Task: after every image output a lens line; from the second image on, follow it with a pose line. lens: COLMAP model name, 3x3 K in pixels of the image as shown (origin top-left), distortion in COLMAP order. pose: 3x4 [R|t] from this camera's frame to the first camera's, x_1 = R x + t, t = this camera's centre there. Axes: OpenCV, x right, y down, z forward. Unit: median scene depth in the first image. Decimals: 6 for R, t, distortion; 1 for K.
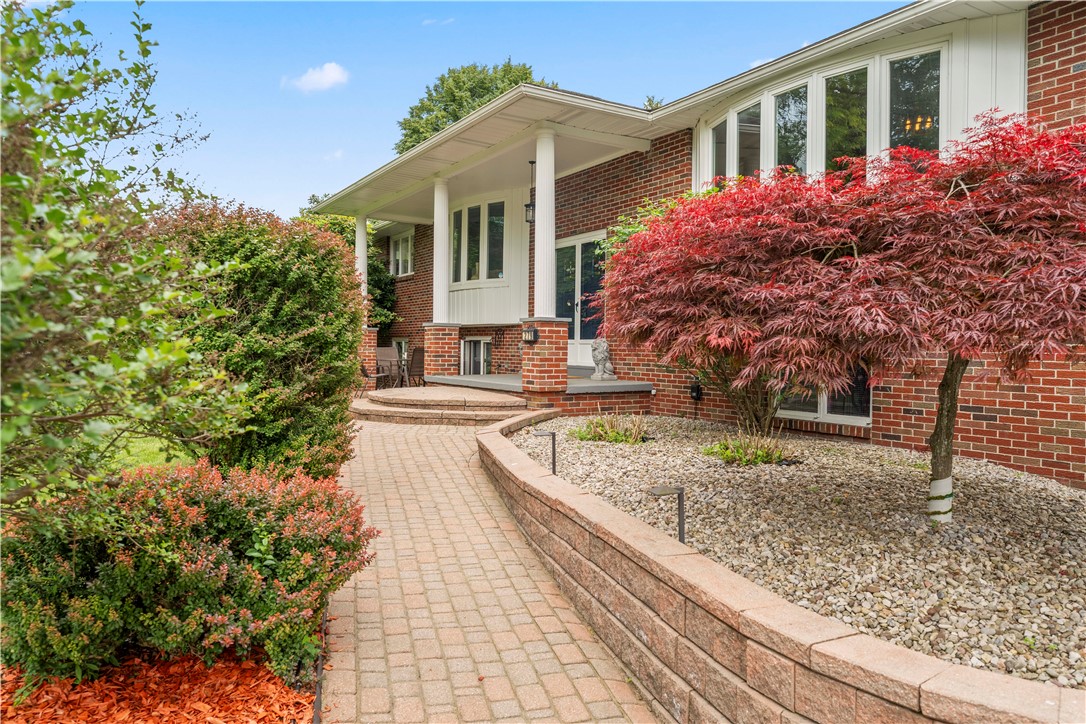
lens RADIAL K [[723.5, 0, 543.8], [0, 723.5, 354.2], [0, 0, 1]] dist [0.004452, -0.002562]
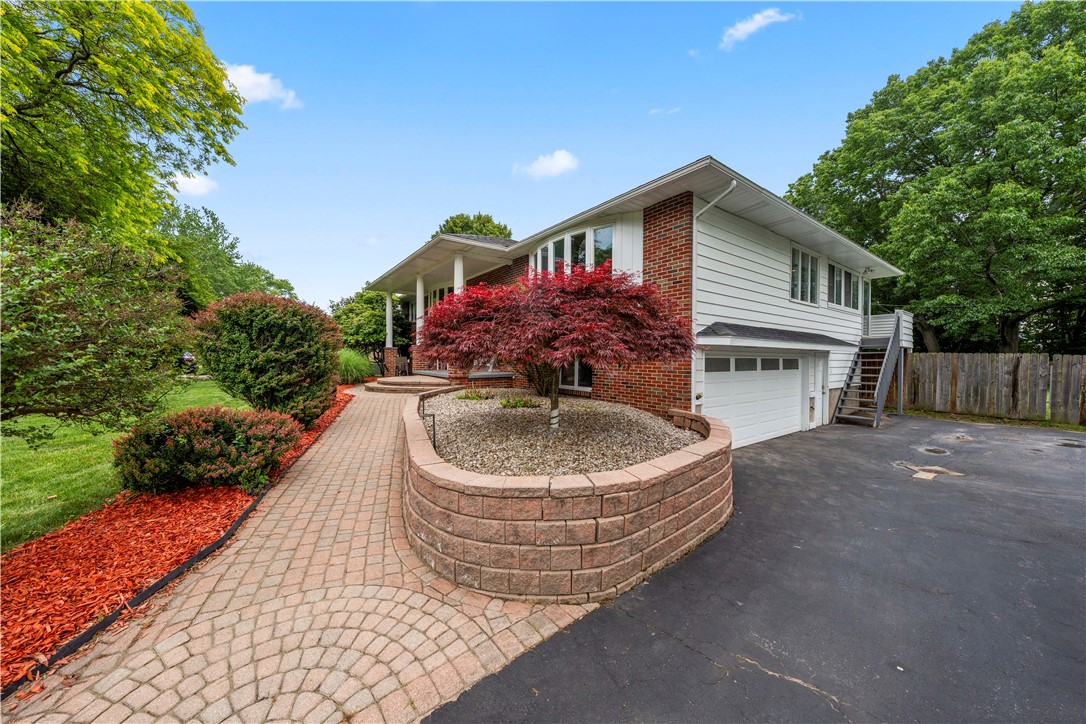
lens RADIAL K [[372.1, 0, 549.2], [0, 372.1, 359.8], [0, 0, 1]] dist [-0.002207, 0.000201]
pose [[0.997271, -0.003544, 0.073740, 0.383134], [0.003538, 0.999994, 0.000209, 0.000896], [-0.073740, 0.000052, 0.997277, -0.224673]]
